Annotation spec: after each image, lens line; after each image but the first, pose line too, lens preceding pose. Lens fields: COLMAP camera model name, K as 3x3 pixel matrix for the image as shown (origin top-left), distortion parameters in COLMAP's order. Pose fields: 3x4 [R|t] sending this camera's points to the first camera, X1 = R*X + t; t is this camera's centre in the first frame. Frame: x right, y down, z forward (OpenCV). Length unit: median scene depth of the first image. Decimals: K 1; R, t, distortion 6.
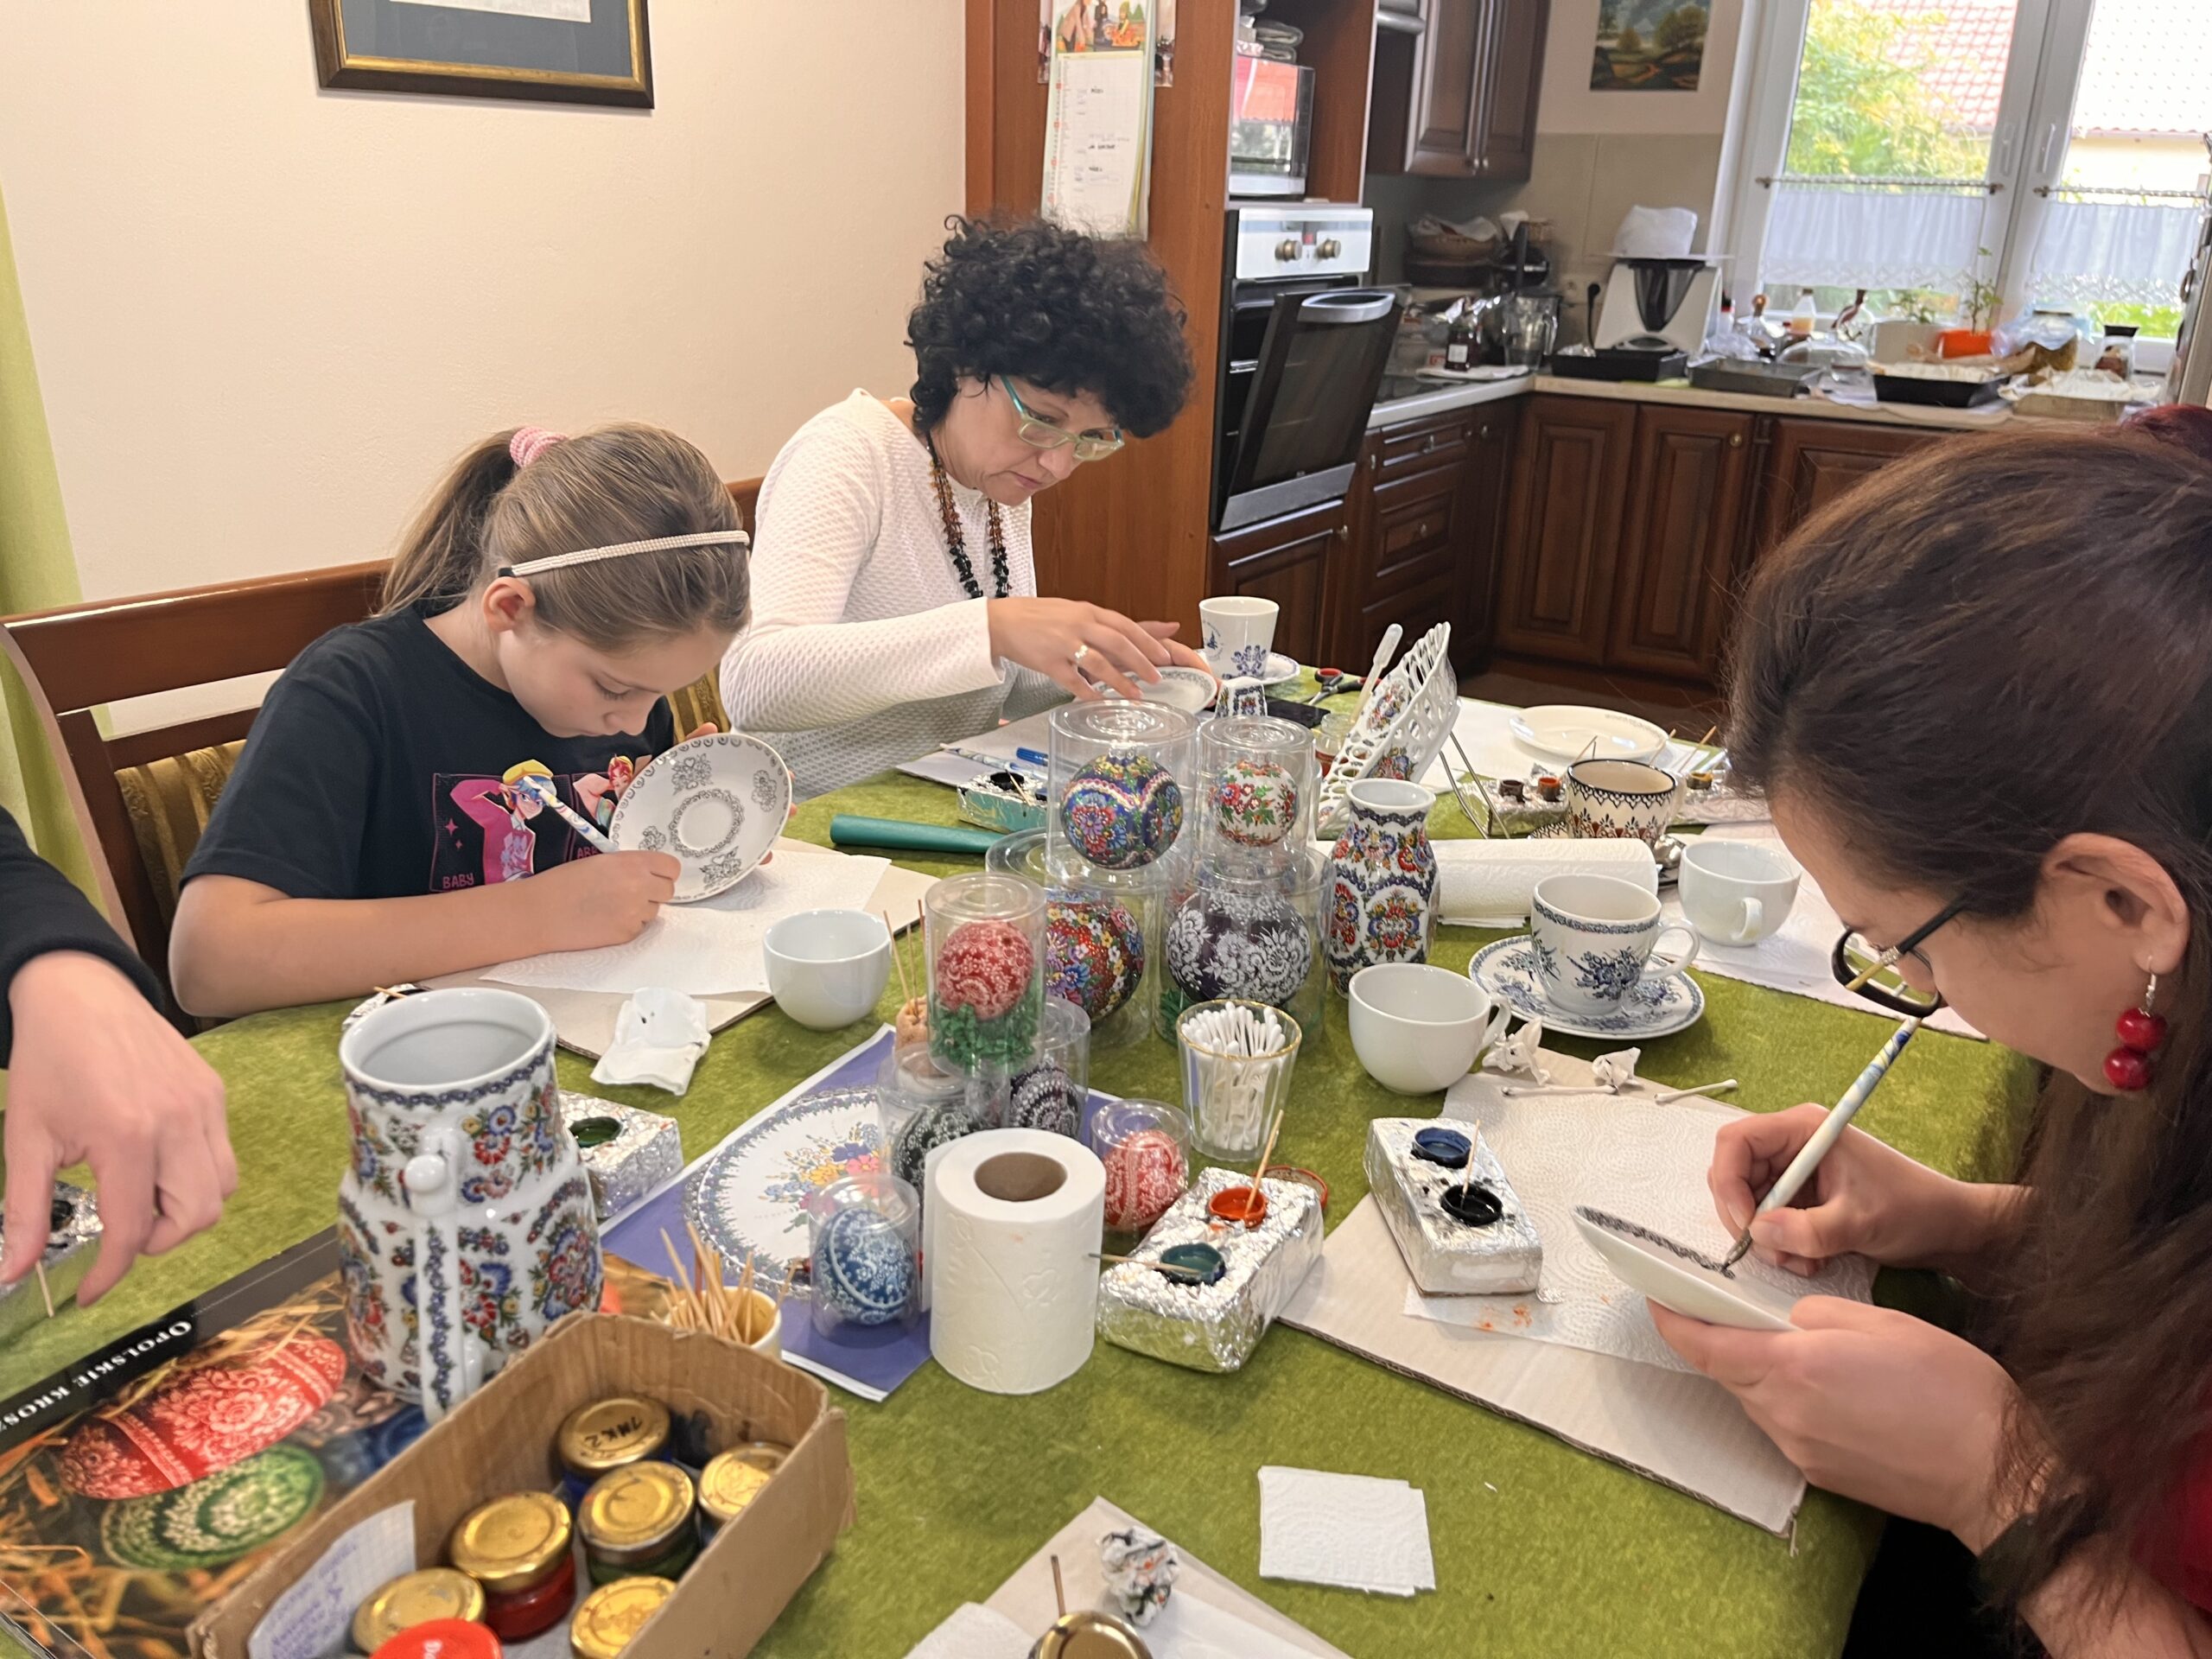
lens RADIAL K [[1694.3, 0, 1108.0], [0, 1694.3, 812.5], [0, 0, 1]] dist [0.056977, -0.082106]
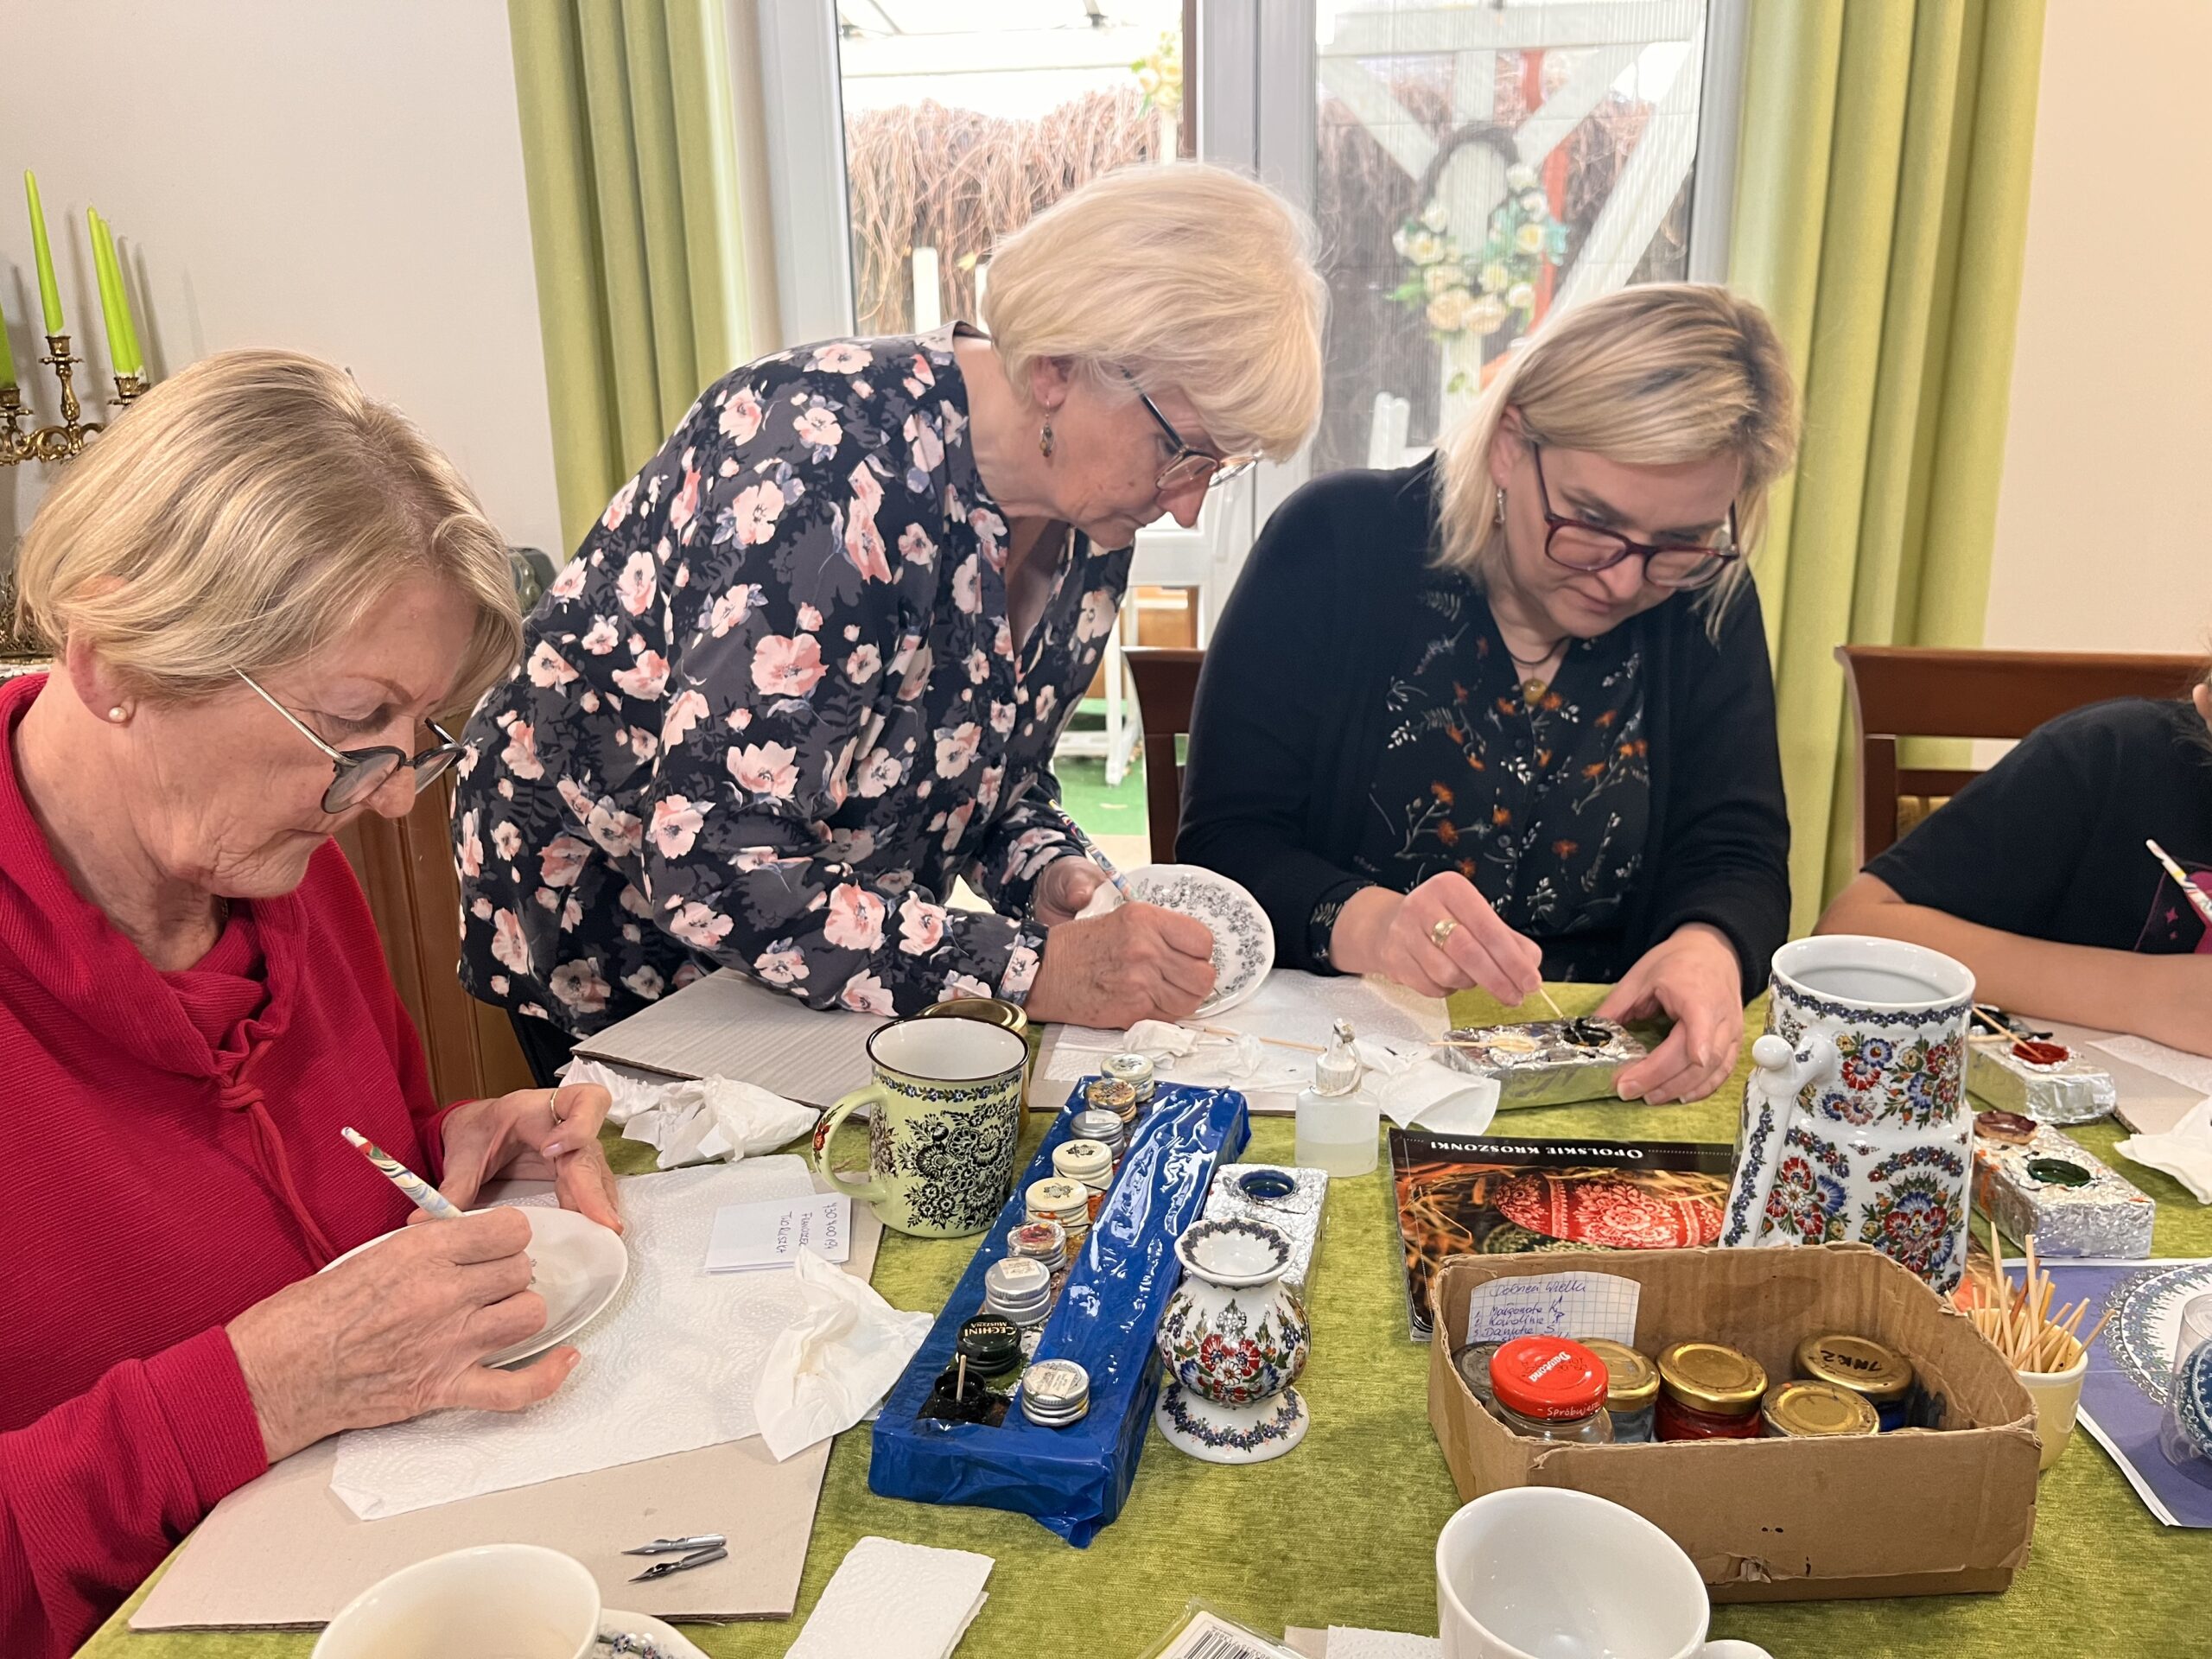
lens RADIAL K [[1694.3, 0, 1089.4], [0, 1694.3, 817.6], [0, 0, 1]] dist [0.056977, -0.082106]
pose [[0.436307, 0.208040, -0.875417, 0.219170], [-0.285662, 0.954599, 0.084484, 0.060941], [0.853249, 0.213212, 0.475927, 0.033416]]
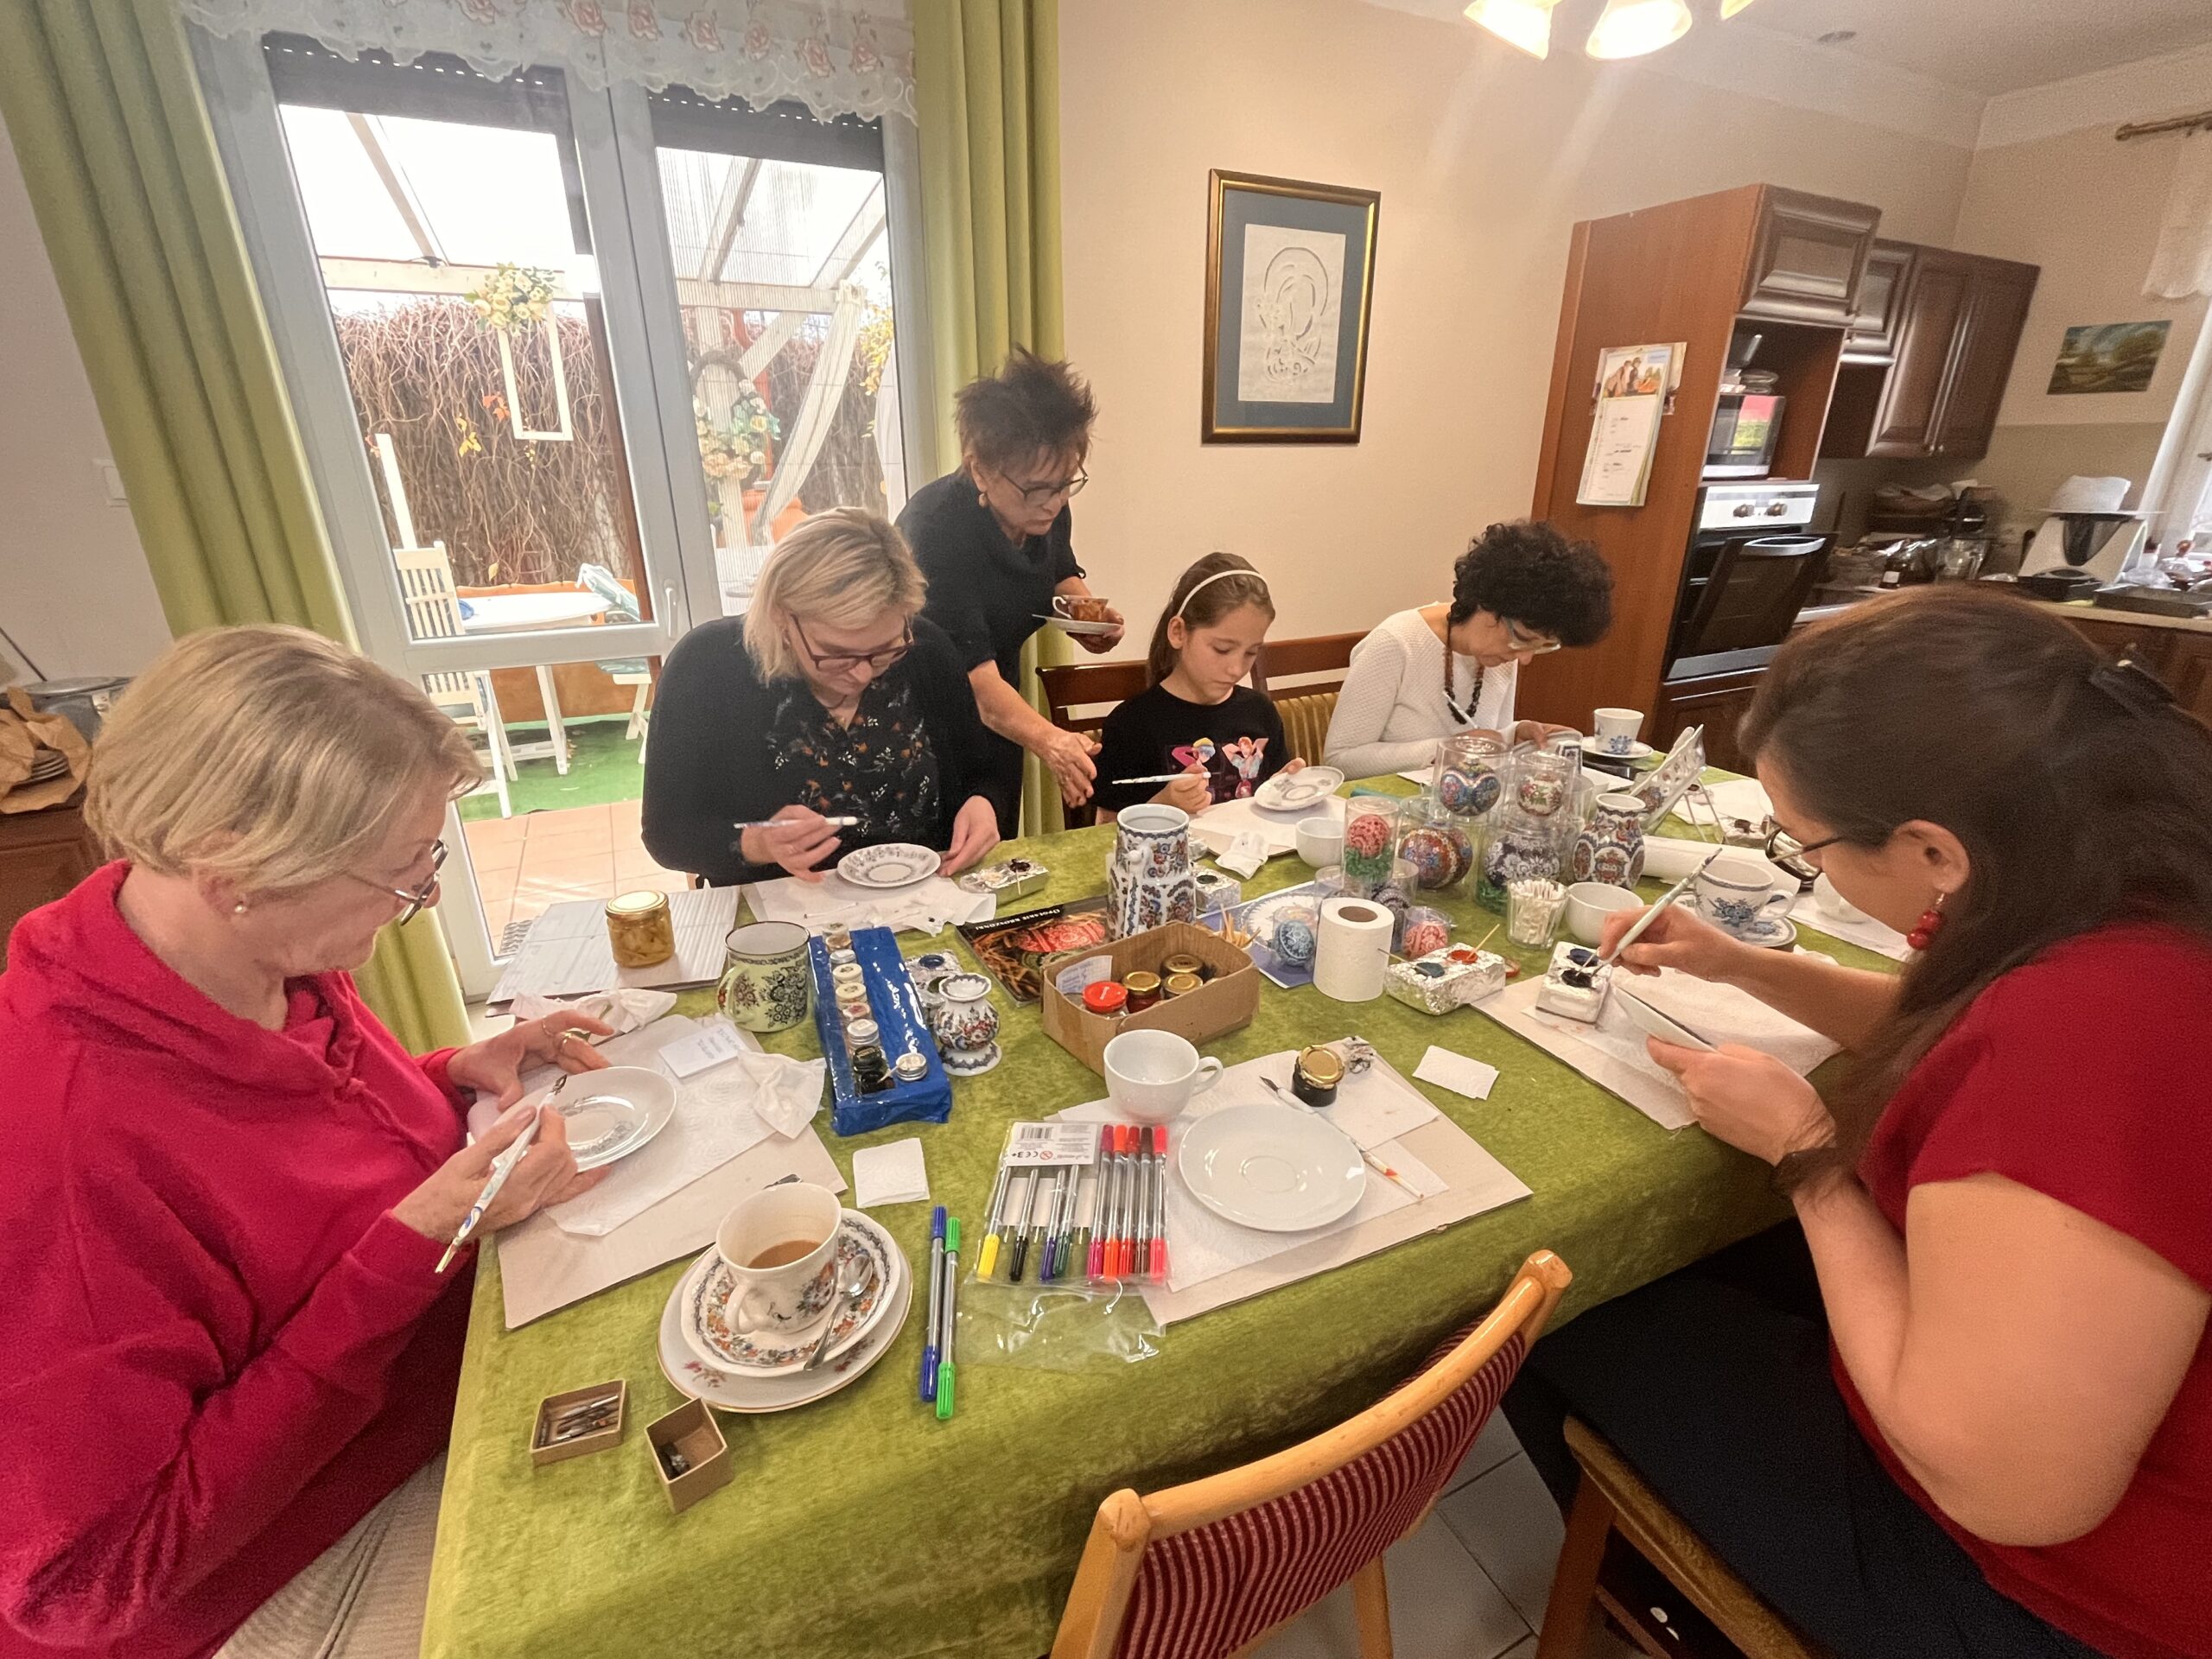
lens RADIAL K [[986.1, 0, 1096.0], [0, 986.1, 829.4], [0, 0, 1]] dist [-0.001738, -0.002114]
pose [[0.863872, 0.148267, -0.481397, 0.206033], [-0.148420, 0.988193, 0.038014, 0.070876], [0.481349, 0.038610, 0.875678, -0.296397]]
